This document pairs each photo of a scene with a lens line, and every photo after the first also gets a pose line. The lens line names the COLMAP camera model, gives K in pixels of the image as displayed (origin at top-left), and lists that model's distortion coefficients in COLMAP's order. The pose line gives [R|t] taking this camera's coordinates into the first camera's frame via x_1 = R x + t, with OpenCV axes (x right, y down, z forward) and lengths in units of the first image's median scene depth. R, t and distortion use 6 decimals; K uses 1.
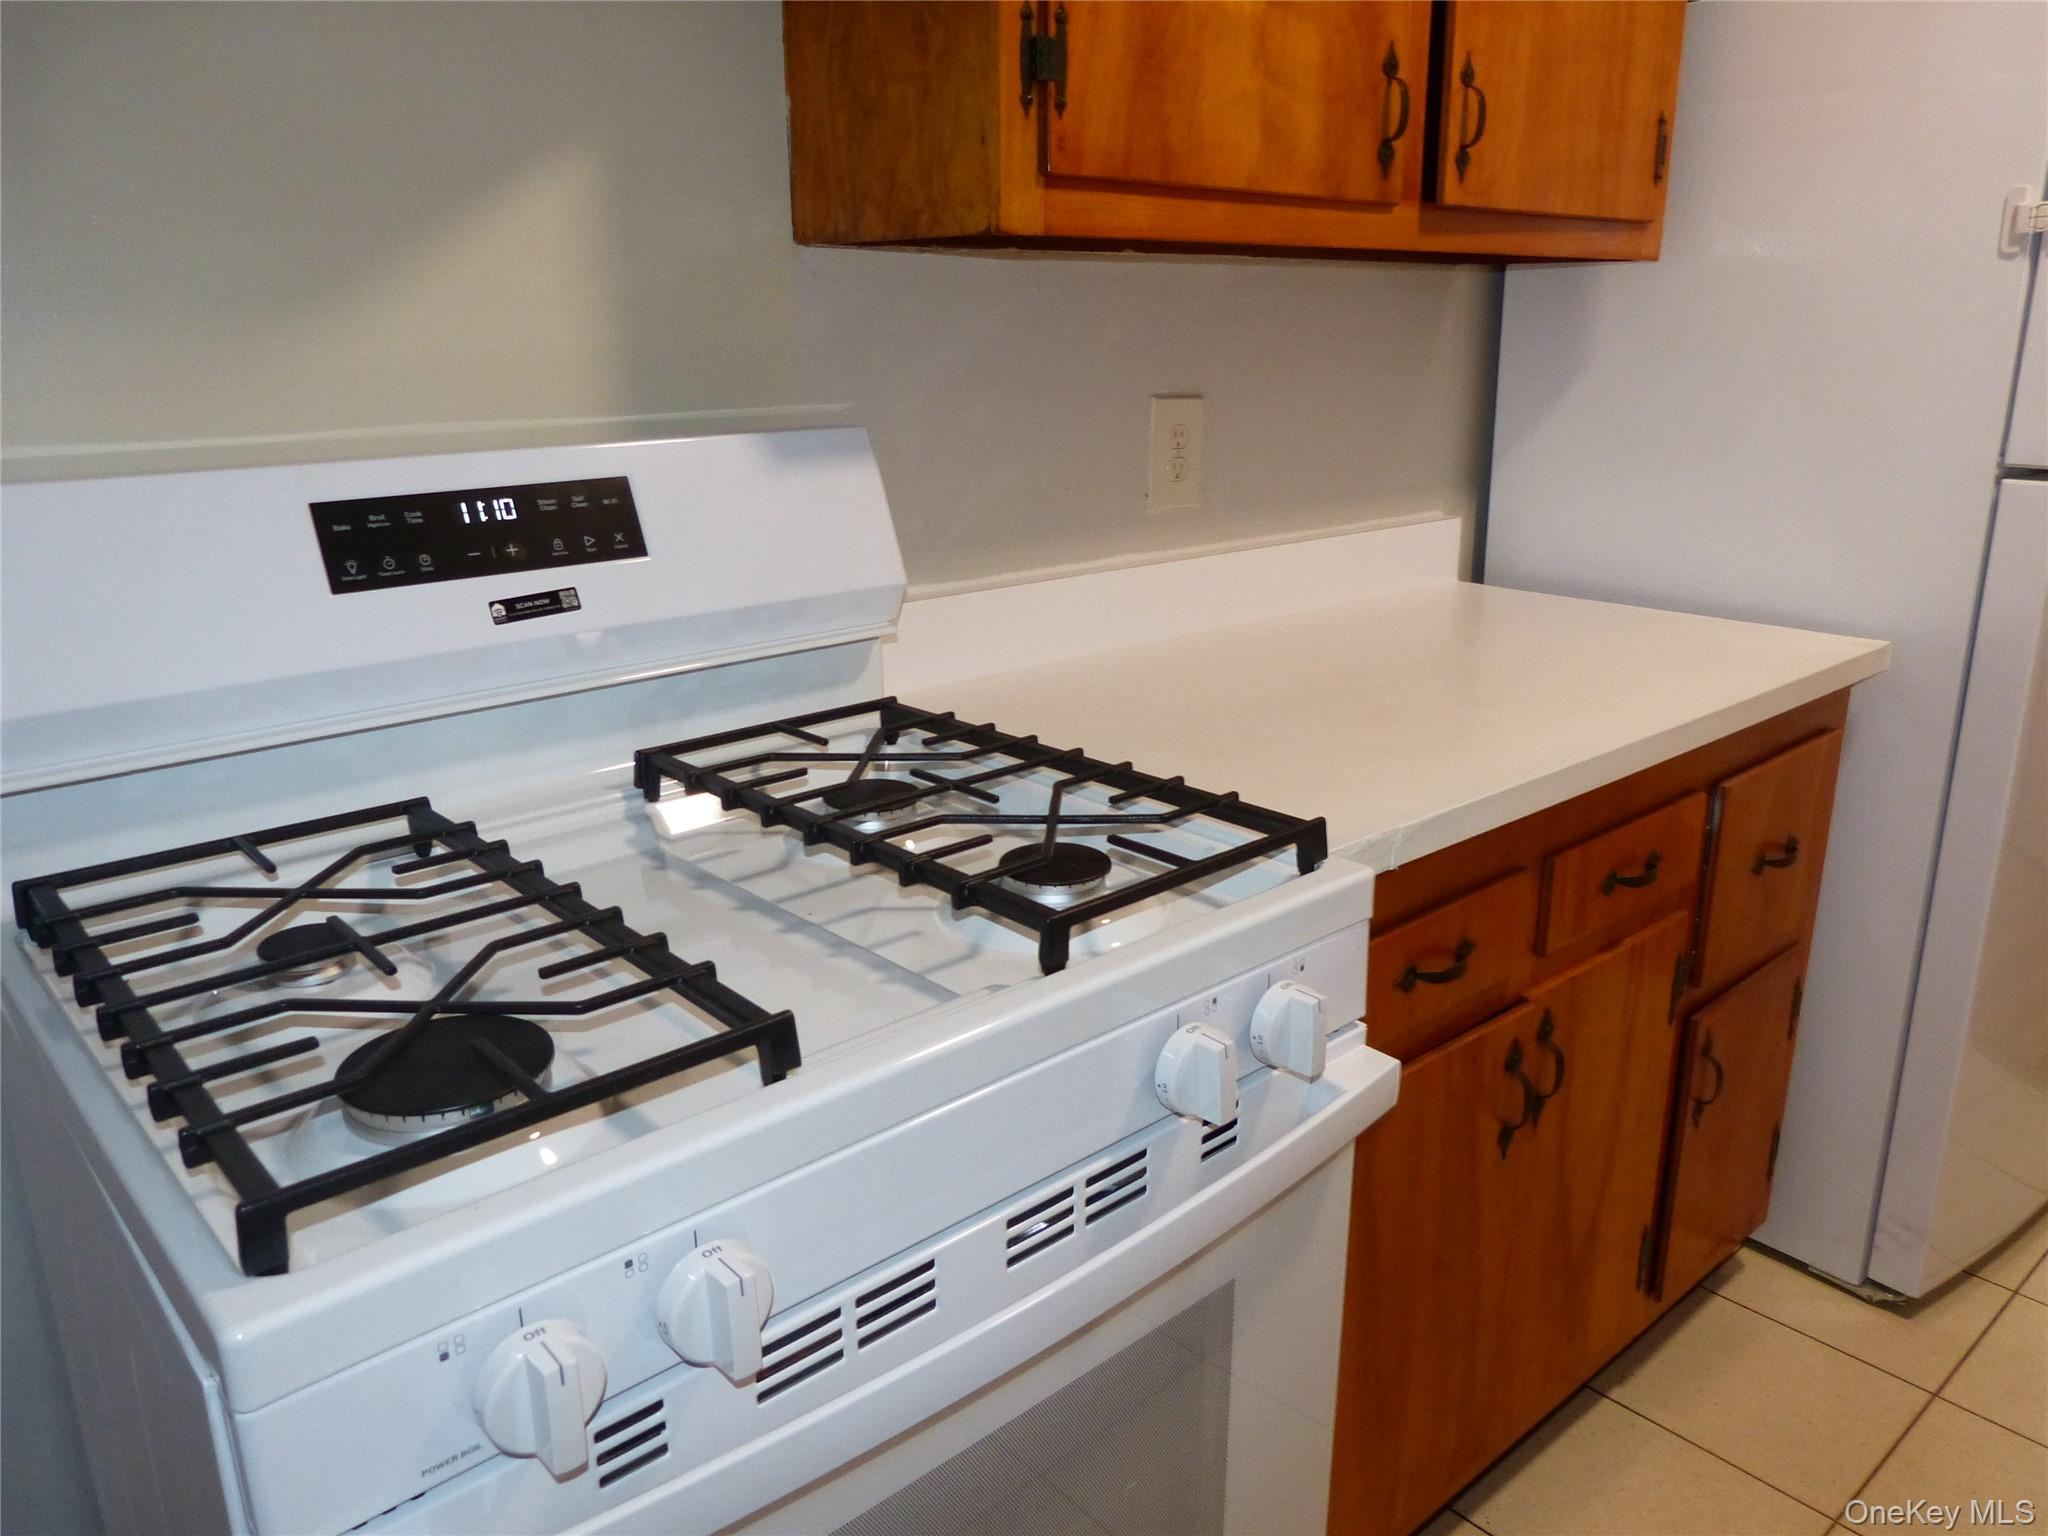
lens RADIAL K [[1526.2, 0, 1028.2], [0, 1526.2, 775.2], [0, 0, 1]] dist [-0.026964, -0.000604]
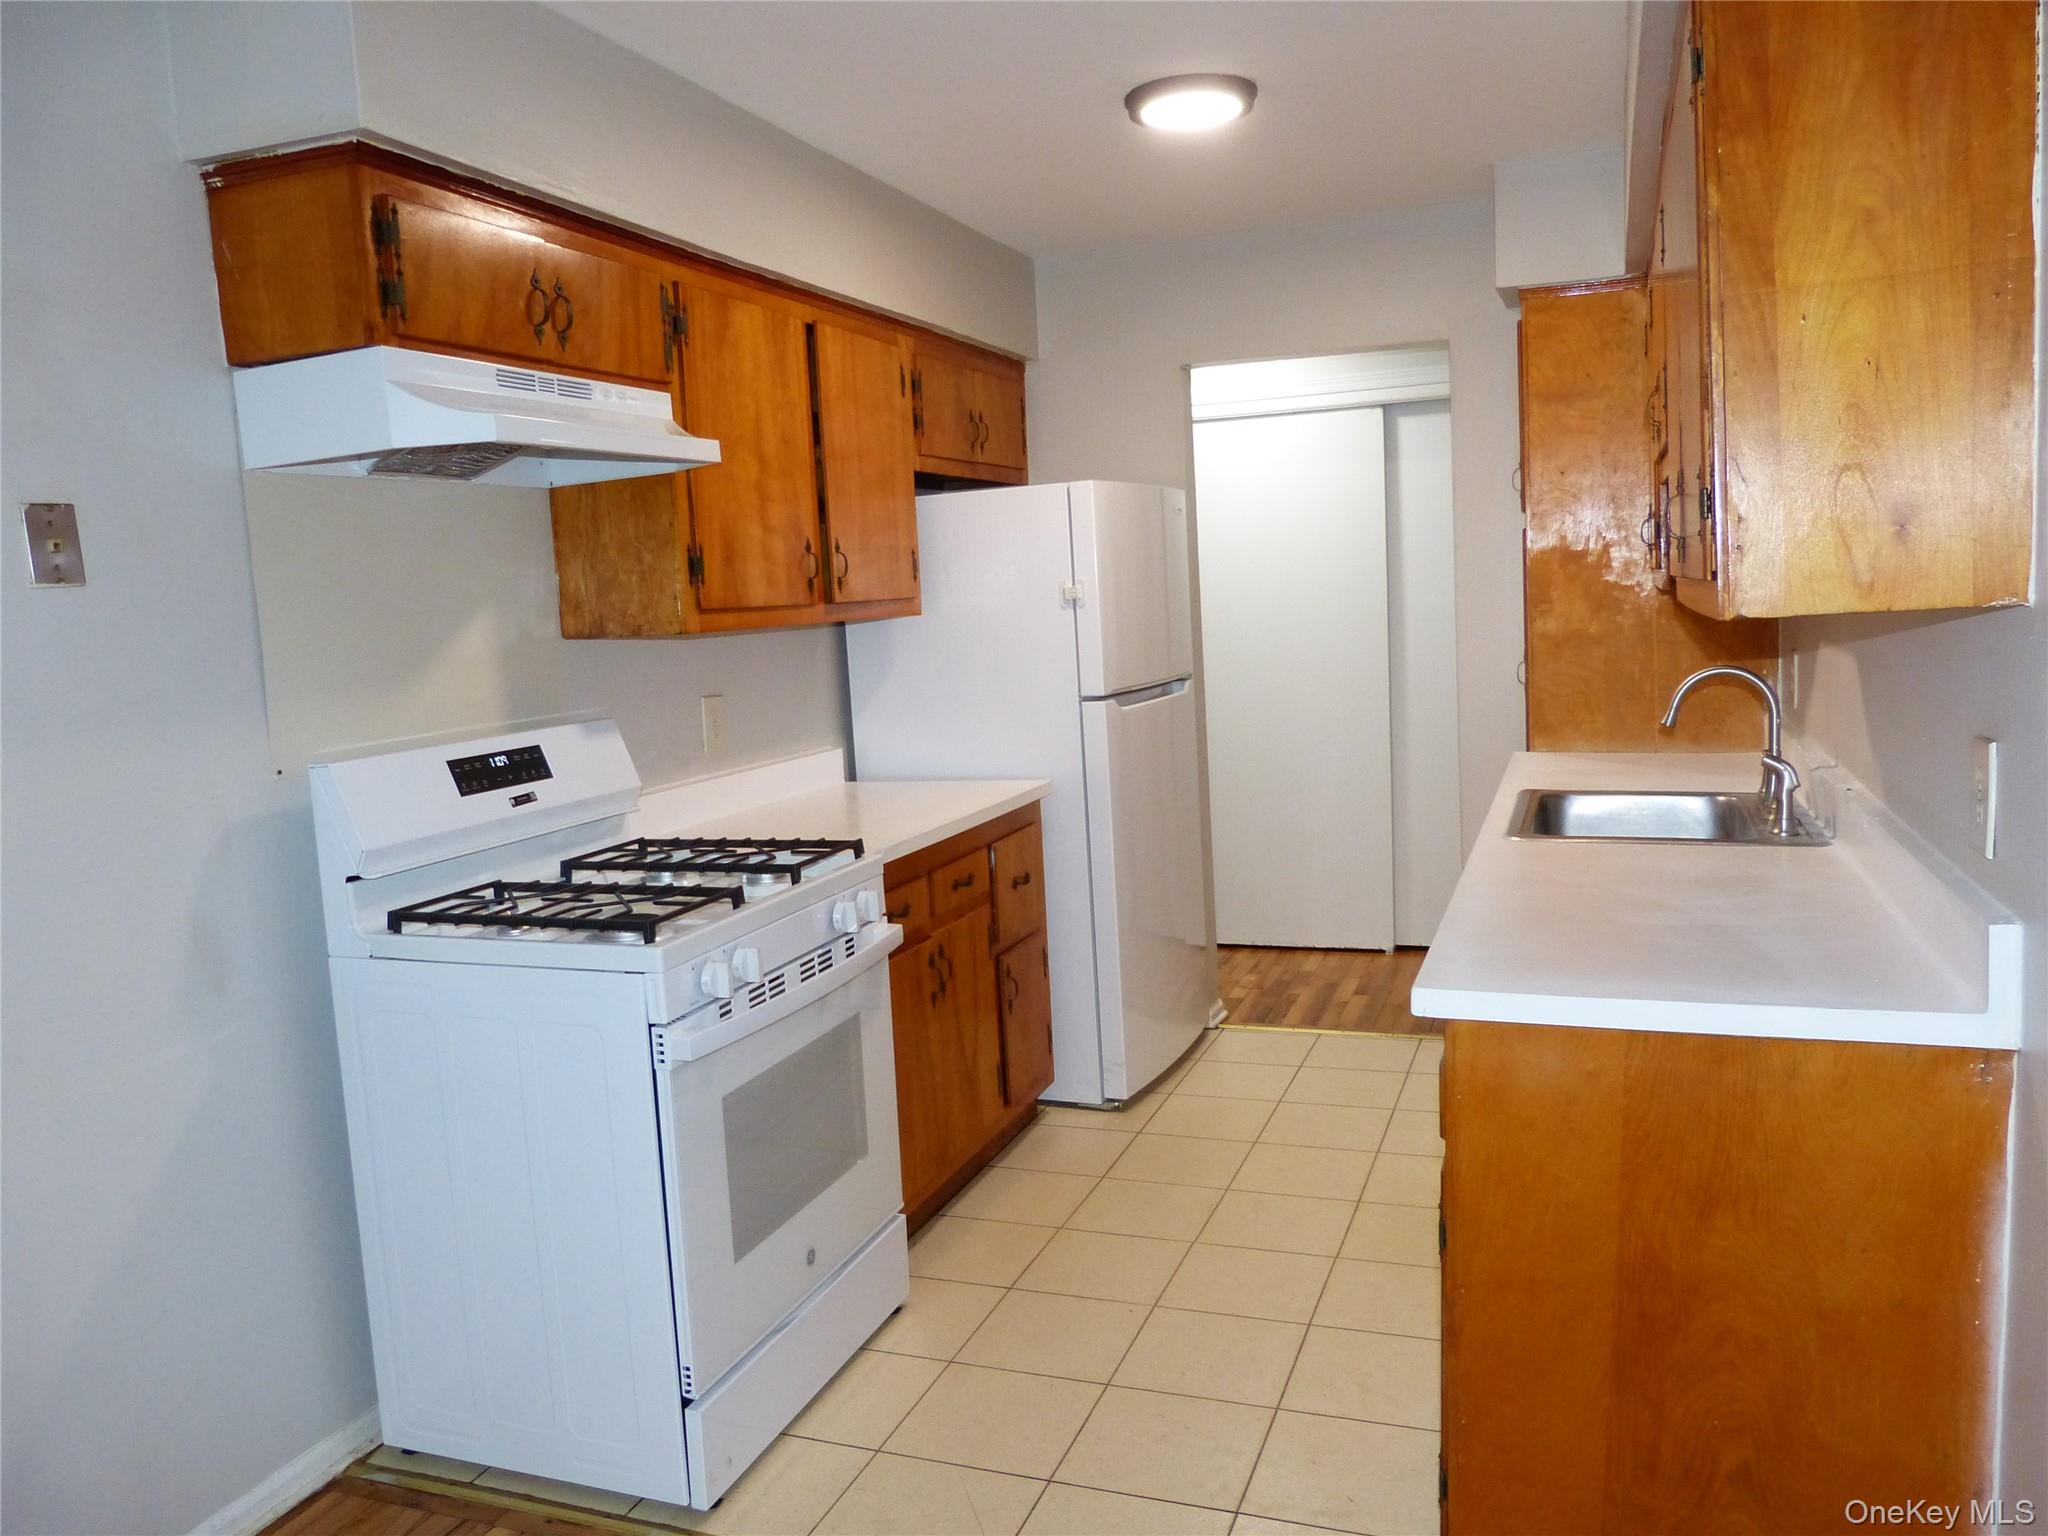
lens RADIAL K [[1526.2, 0, 1028.2], [0, 1526.2, 775.2], [0, 0, 1]] dist [-0.026964, -0.000604]
pose [[0.885429, -0.097231, 0.454491, -0.581637], [0.181056, 0.972782, -0.144618, 0.277218], [-0.428059, 0.210337, 0.878933, -1.168036]]
